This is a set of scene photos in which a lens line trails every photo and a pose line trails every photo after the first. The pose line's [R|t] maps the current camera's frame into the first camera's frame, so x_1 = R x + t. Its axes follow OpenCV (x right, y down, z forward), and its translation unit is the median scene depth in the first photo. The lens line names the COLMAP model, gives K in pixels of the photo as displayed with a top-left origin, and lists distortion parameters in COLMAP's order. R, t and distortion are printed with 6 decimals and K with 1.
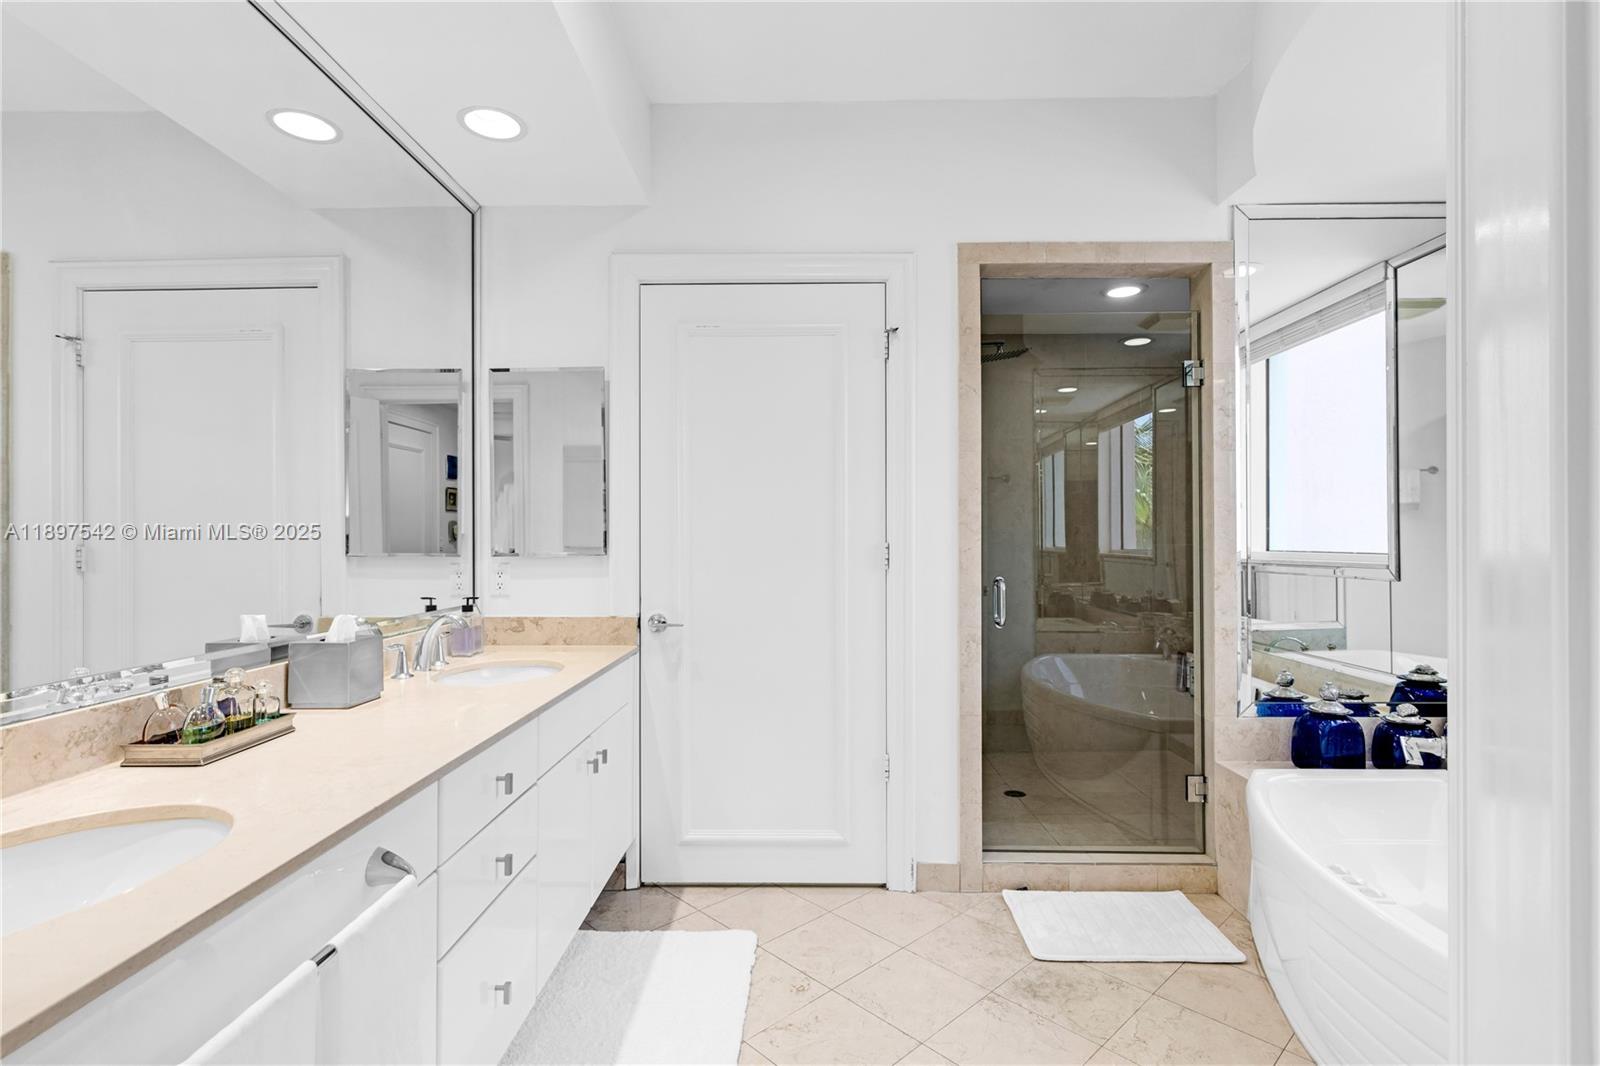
lens RADIAL K [[760.6, 0, 795.0], [0, 760.6, 537.9], [0, 0, 1]] dist [0.002158, 0.000059]
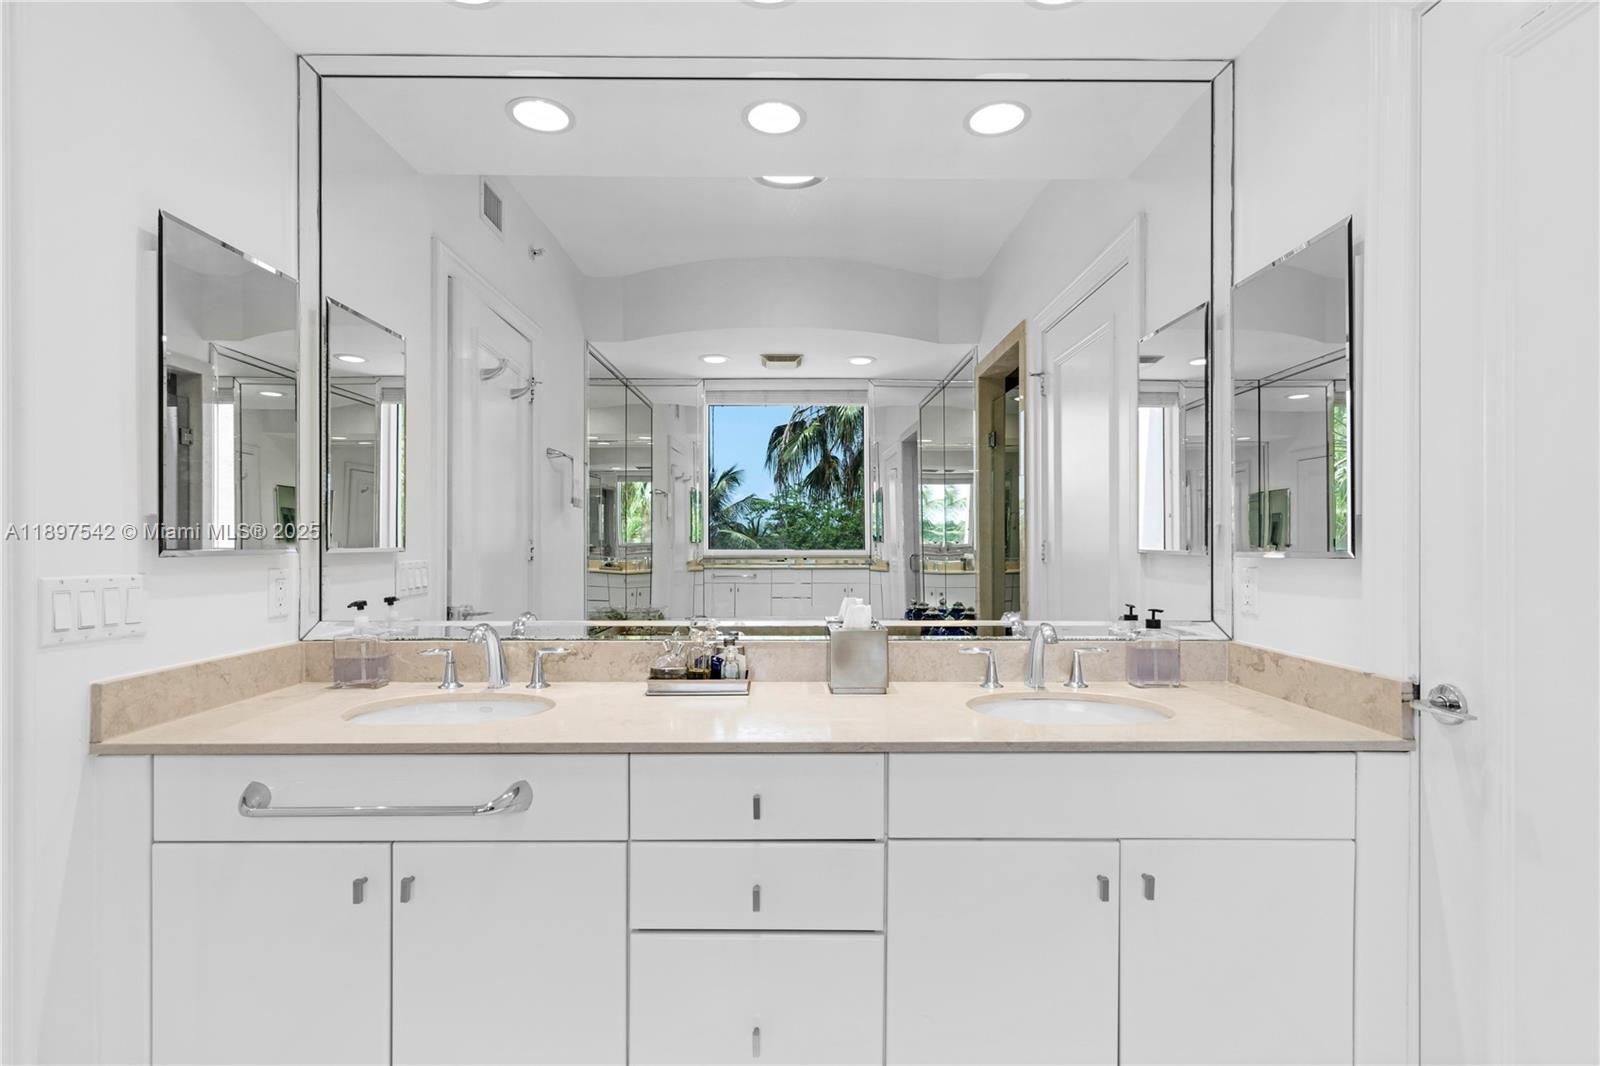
lens RADIAL K [[760.6, 0, 795.0], [0, 760.6, 537.9], [0, 0, 1]] dist [0.002158, 0.000059]
pose [[0.036344, -0.000368, -0.999339, 0.281894], [0.000293, 1.000000, -0.000358, 0.008085], [0.999339, -0.000280, 0.036344, 0.575927]]
